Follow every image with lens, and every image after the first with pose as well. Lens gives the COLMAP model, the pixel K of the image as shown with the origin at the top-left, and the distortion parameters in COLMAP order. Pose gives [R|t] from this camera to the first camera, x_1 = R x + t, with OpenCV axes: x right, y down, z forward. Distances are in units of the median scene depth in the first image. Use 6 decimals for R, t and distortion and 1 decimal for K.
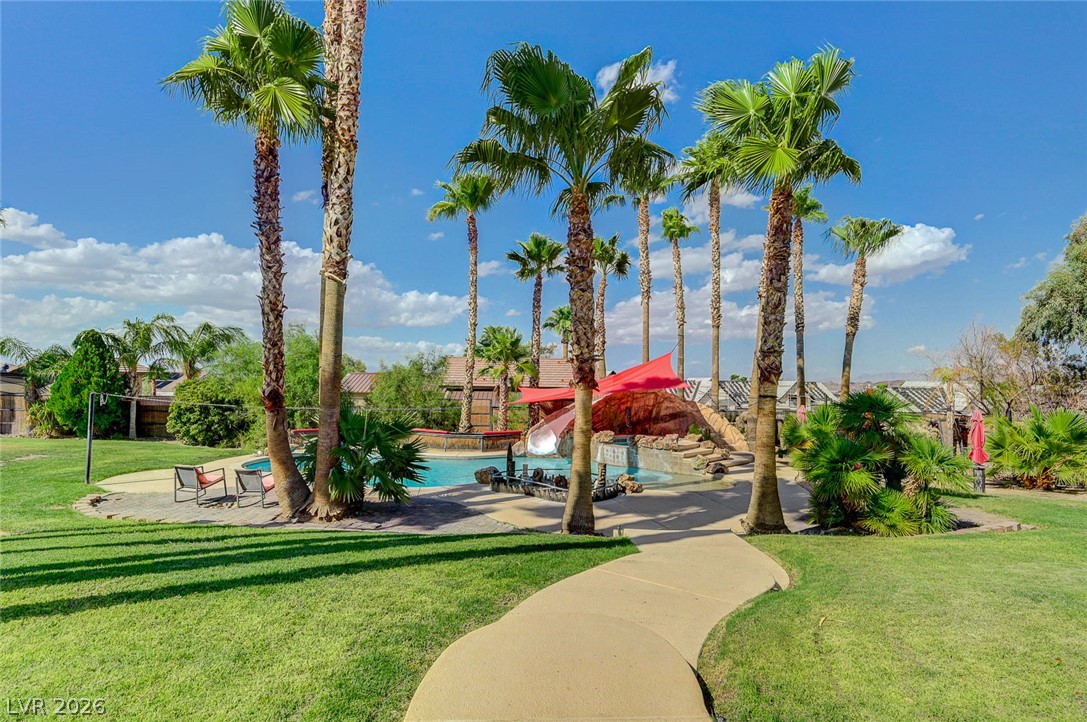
lens RADIAL K [[581.9, 0, 543.5], [0, 581.9, 361.0], [0, 0, 1]] dist [0.000756, 0.000405]
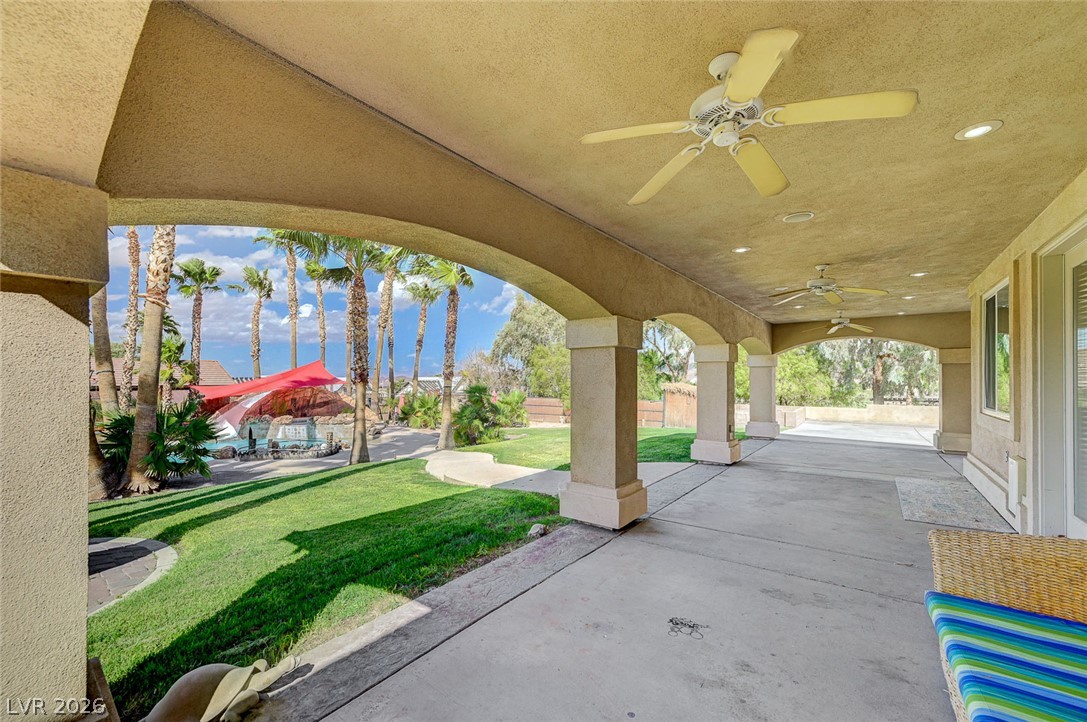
lens RADIAL K [[442.8, 0, 541.4], [0, 442.8, 377.7], [0, 0, 1]] dist [0.000040, -0.000013]
pose [[0.649560, -0.009853, 0.760247, -0.432487], [-0.018092, 0.999433, 0.028411, -0.017442], [-0.760095, -0.032209, 0.649013, -0.216060]]
